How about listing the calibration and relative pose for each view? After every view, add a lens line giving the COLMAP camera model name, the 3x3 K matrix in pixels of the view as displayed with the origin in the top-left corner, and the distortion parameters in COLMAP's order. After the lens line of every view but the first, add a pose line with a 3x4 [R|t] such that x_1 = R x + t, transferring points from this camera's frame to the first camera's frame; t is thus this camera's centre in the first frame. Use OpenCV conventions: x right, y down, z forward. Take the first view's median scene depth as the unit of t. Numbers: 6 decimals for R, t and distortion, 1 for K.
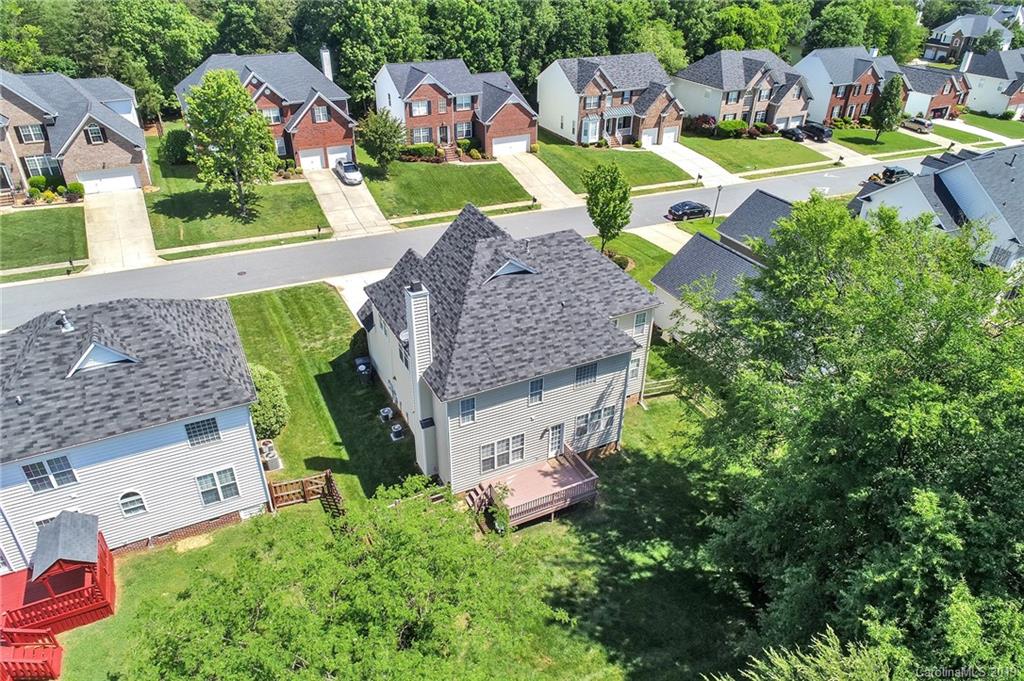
lens RADIAL K [[684.9, 0, 510.5], [0, 684.9, 345.3], [0, 0, 1]] dist [-0.001621, 0.000157]
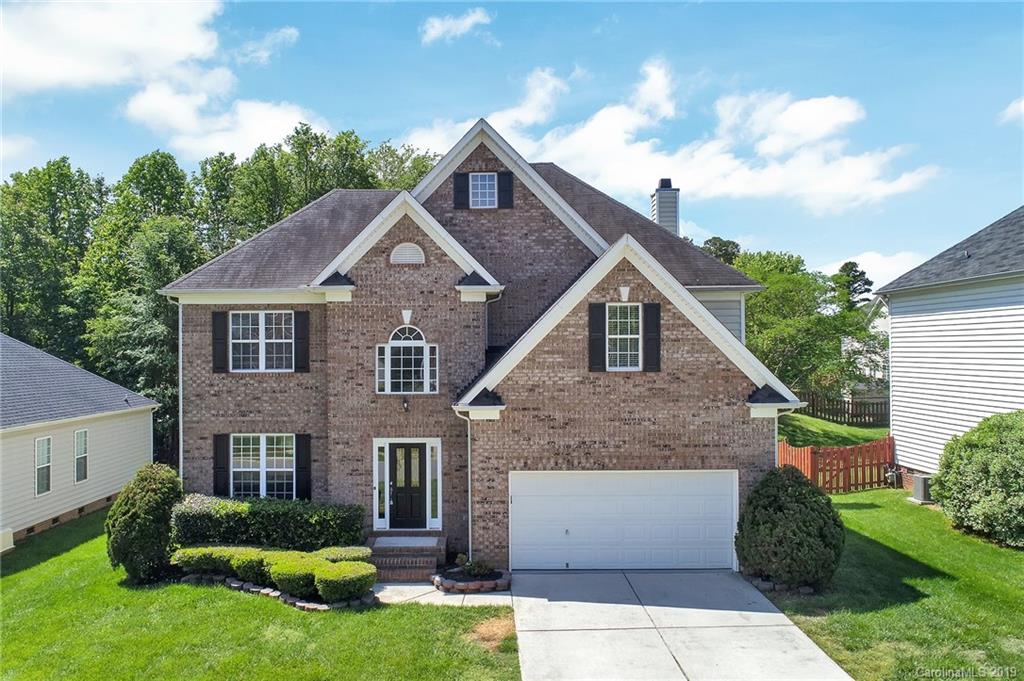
lens RADIAL K [[796.5, 0, 472.8], [0, 796.5, 348.3], [0, 0, 1]] dist [-0.001477, 0.000578]
pose [[-0.891126, -0.002596, 0.453748, -0.175854], [0.234255, 0.853788, 0.464942, -0.202625], [-0.388611, 0.520615, -0.760225, 0.924951]]
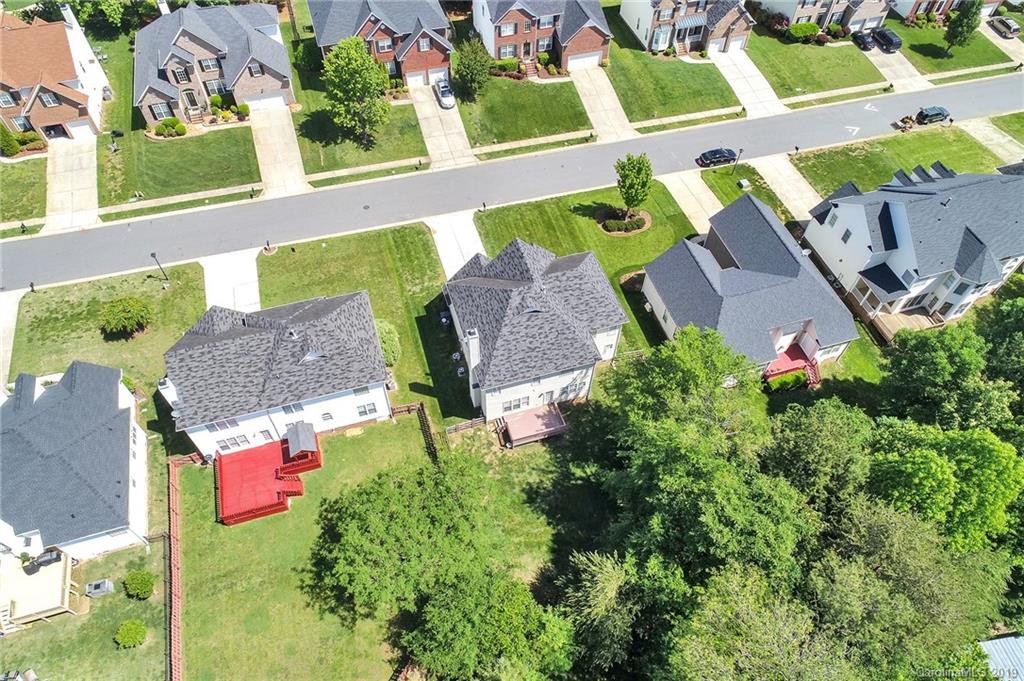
lens RADIAL K [[684.9, 0, 510.5], [0, 684.9, 345.3], [0, 0, 1]] dist [-0.001621, 0.000157]
pose [[0.986346, 0.133369, -0.096610, 0.069987], [-0.086877, 0.919760, 0.382746, -0.370560], [0.139904, -0.369127, 0.918788, -0.331528]]
